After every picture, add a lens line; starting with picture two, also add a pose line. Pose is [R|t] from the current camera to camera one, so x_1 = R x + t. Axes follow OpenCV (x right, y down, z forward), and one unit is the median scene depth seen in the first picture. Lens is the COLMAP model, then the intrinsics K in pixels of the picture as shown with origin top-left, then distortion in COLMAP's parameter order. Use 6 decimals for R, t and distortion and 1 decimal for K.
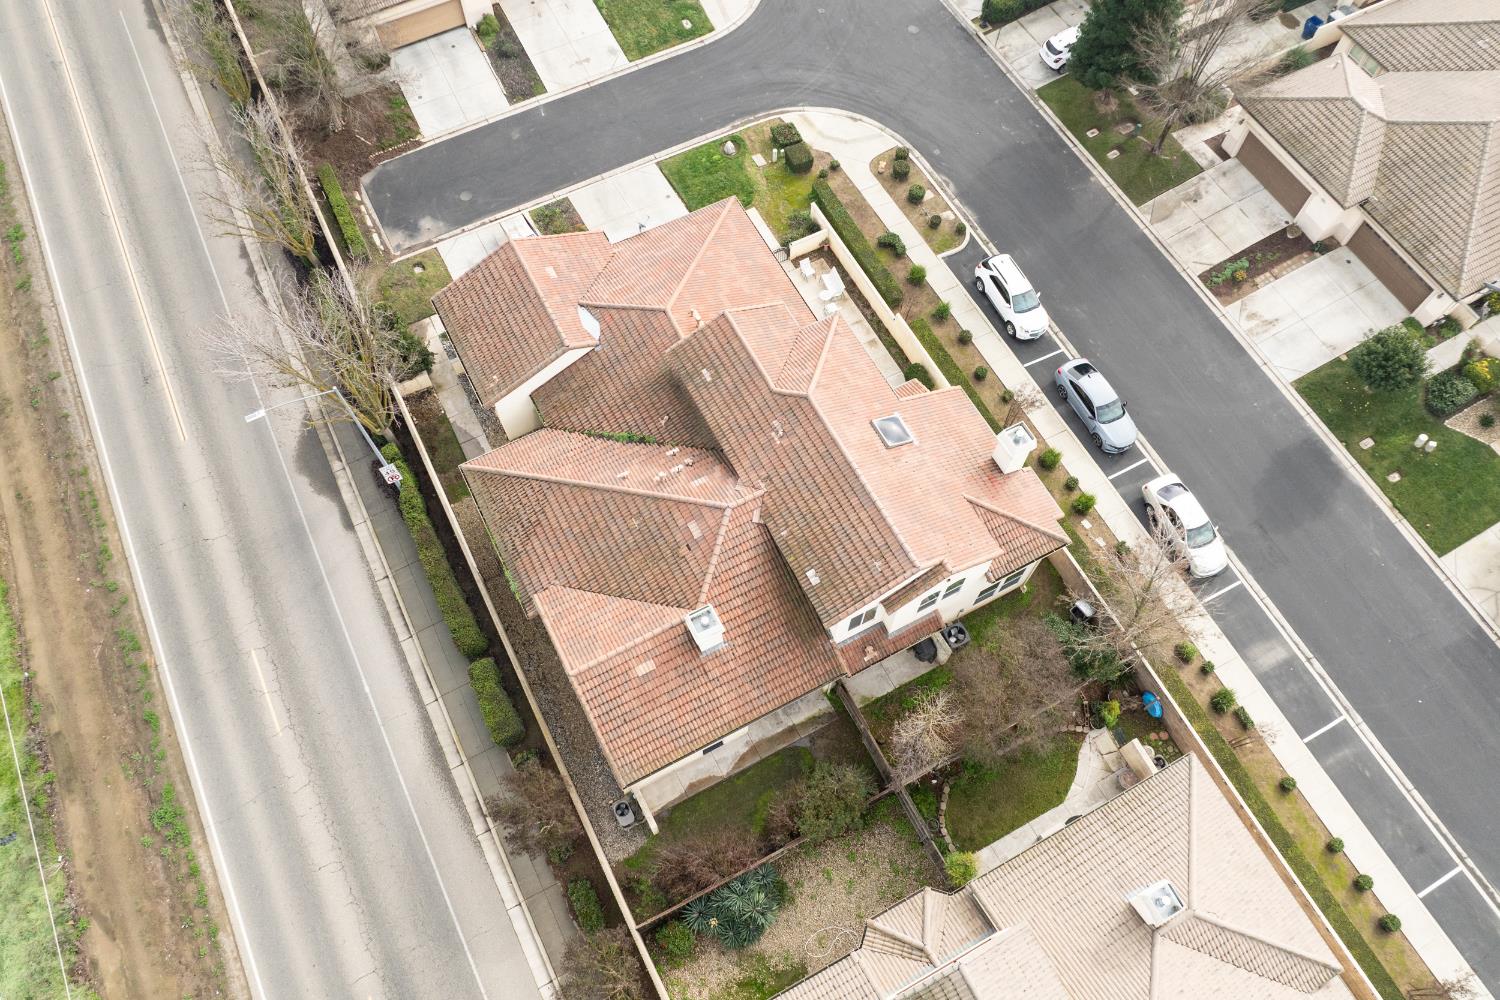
lens RADIAL K [[1045.4, 0, 751.8], [0, 1045.4, 497.3], [0, 0, 1]] dist [-0.043602, 0.014012]
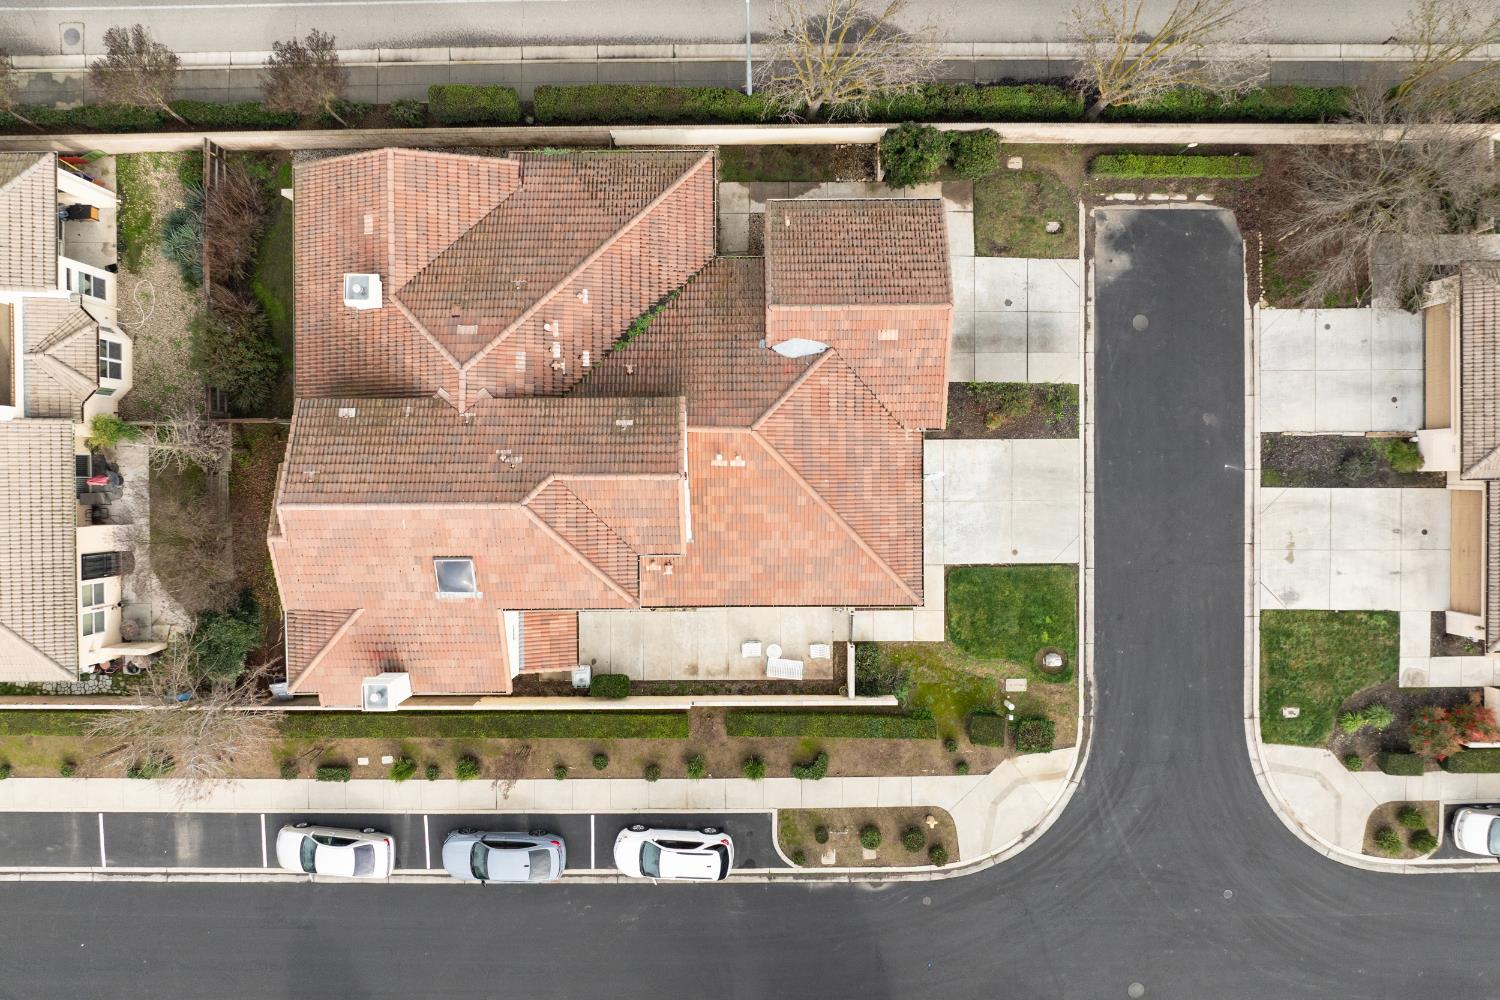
lens RADIAL K [[1045.4, 0, 753.3], [0, 1045.4, 499.9], [0, 0, 1]] dist [-0.043602, 0.014012]
pose [[-0.459461, 0.888121, 0.011686, -0.035034], [-0.800485, -0.419753, 0.427822, -0.454251], [0.384862, 0.187213, 0.903788, 0.218601]]
